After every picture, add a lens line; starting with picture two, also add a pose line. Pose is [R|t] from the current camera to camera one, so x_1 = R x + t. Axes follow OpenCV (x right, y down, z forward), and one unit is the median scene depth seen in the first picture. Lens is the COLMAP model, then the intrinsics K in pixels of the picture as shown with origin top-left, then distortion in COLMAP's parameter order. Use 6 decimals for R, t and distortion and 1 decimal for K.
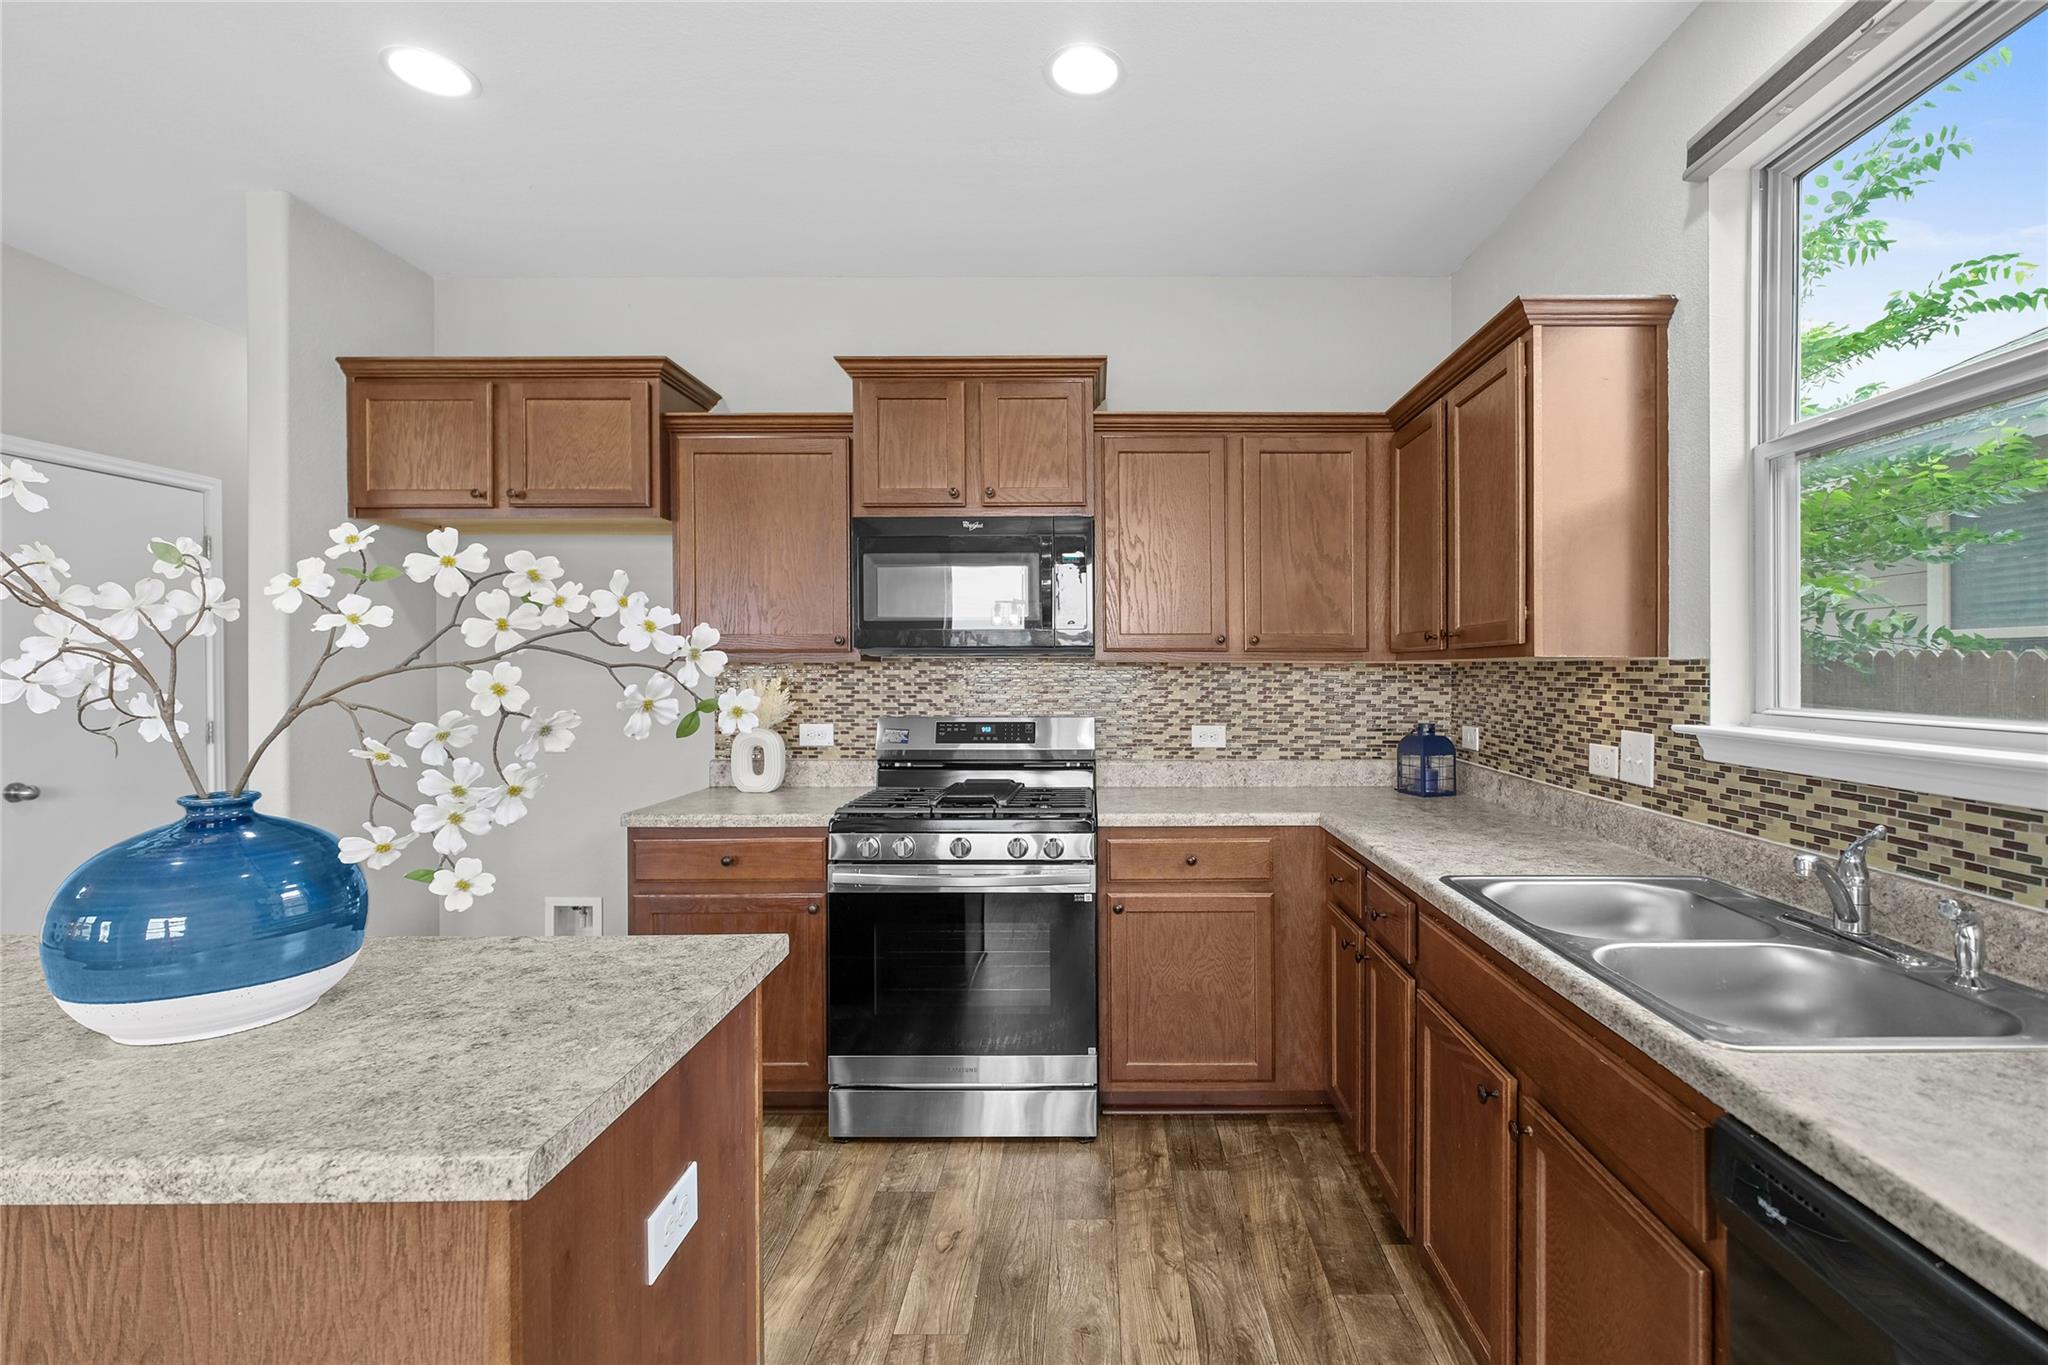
lens RADIAL K [[913.2, 0, 1124.8], [0, 913.2, 670.2], [0, 0, 1]] dist [-0.001700, 0.001880]
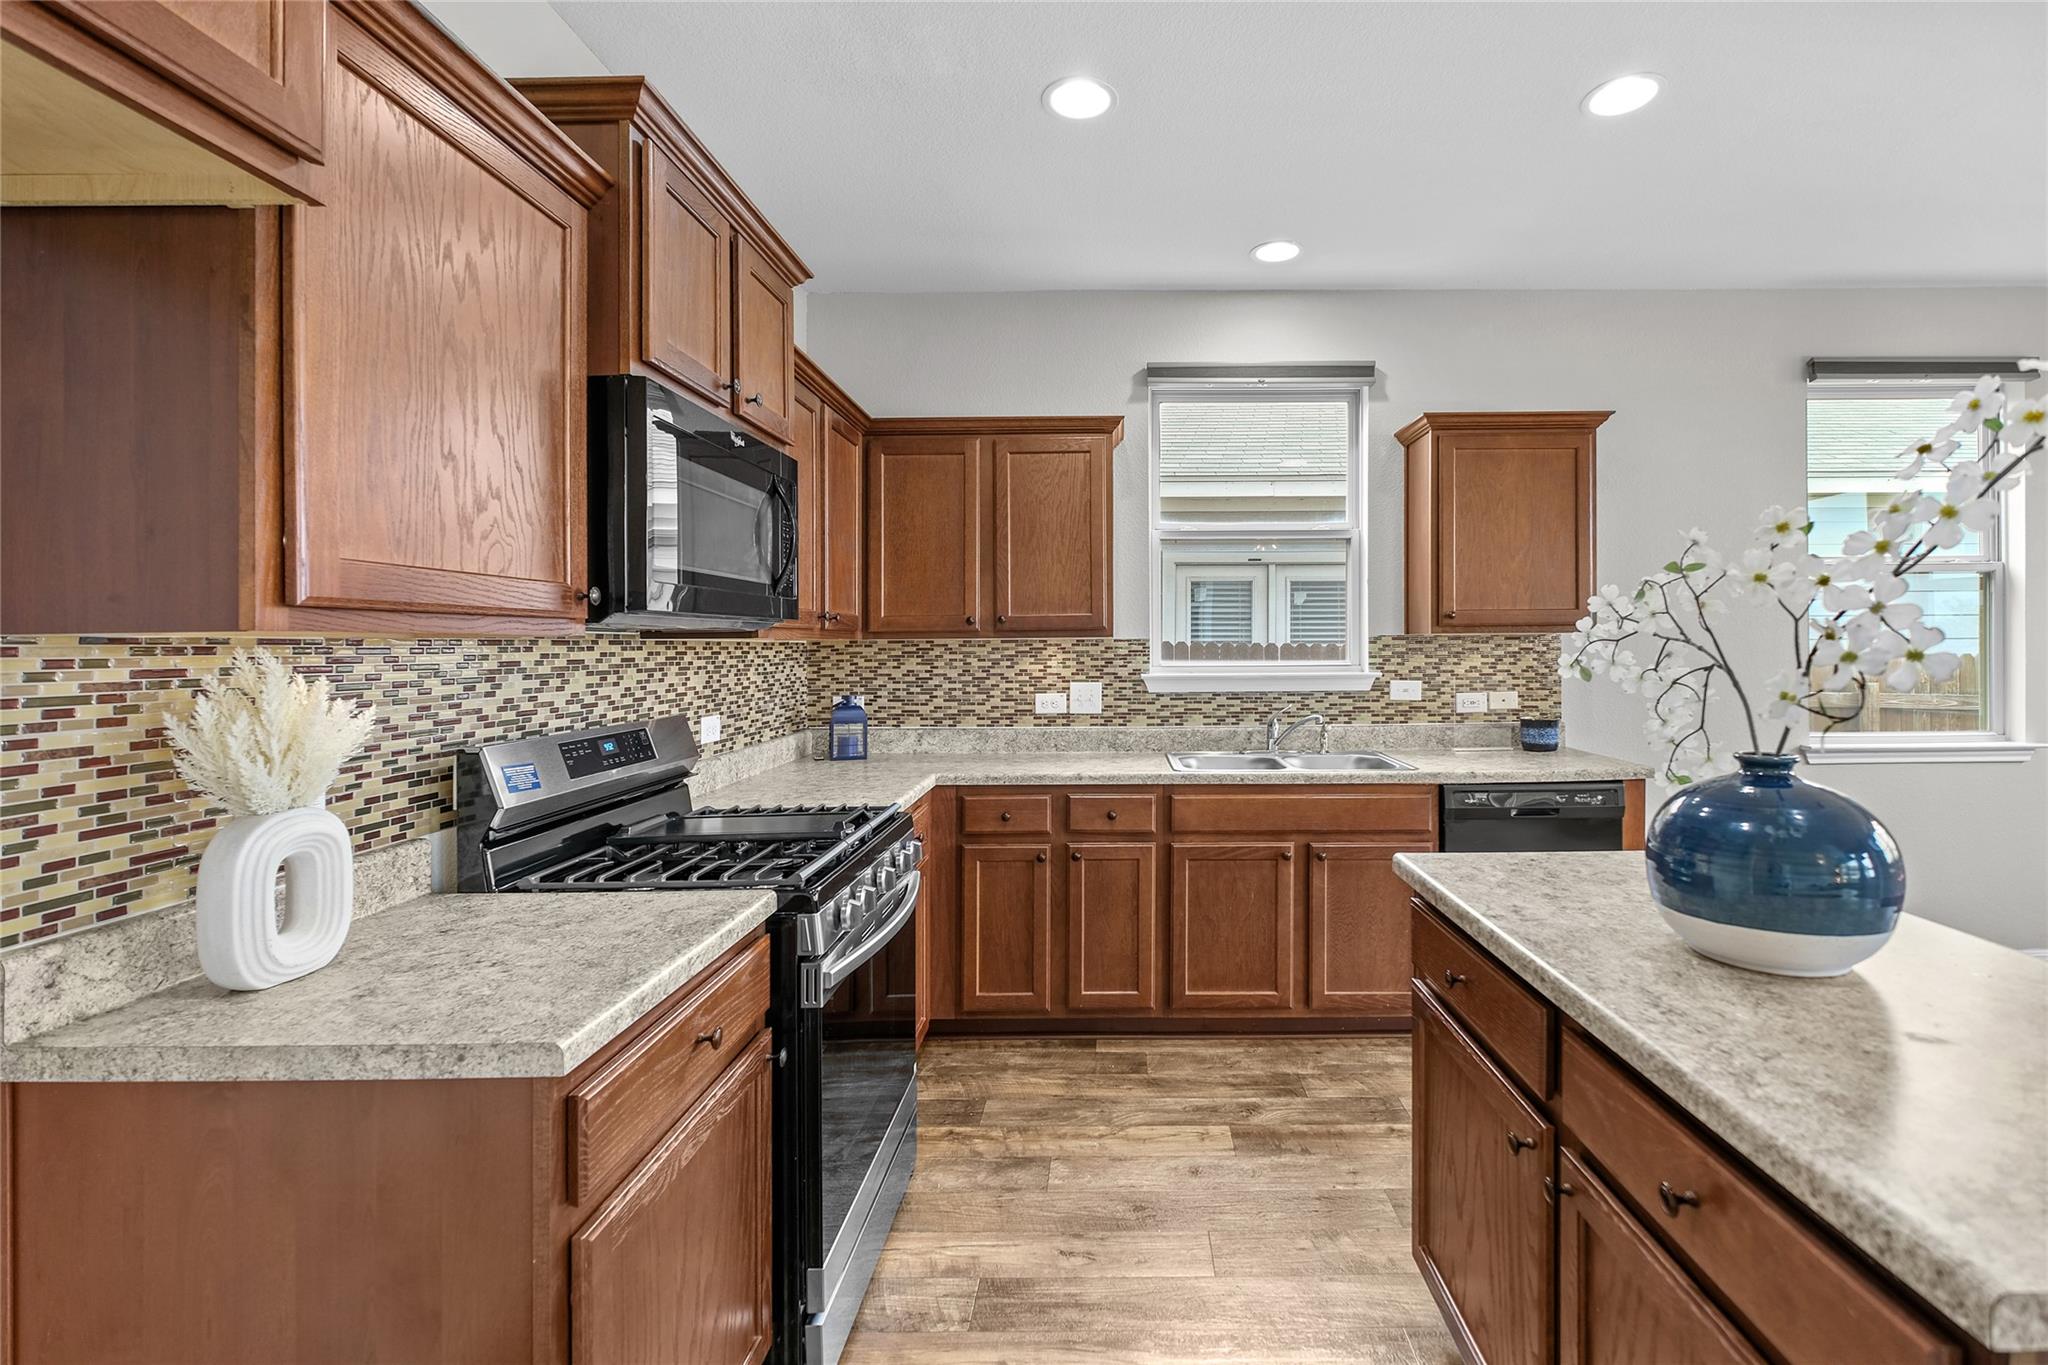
lens RADIAL K [[913.2, 0, 1106.5], [0, 913.2, 645.6], [0, 0, 1]] dist [-0.001700, 0.001880]
pose [[0.015456, -0.001787, 0.999879, -0.877637], [0.011371, 0.999934, 0.001612, -0.001740], [-0.999816, 0.011344, 0.015475, 0.738605]]
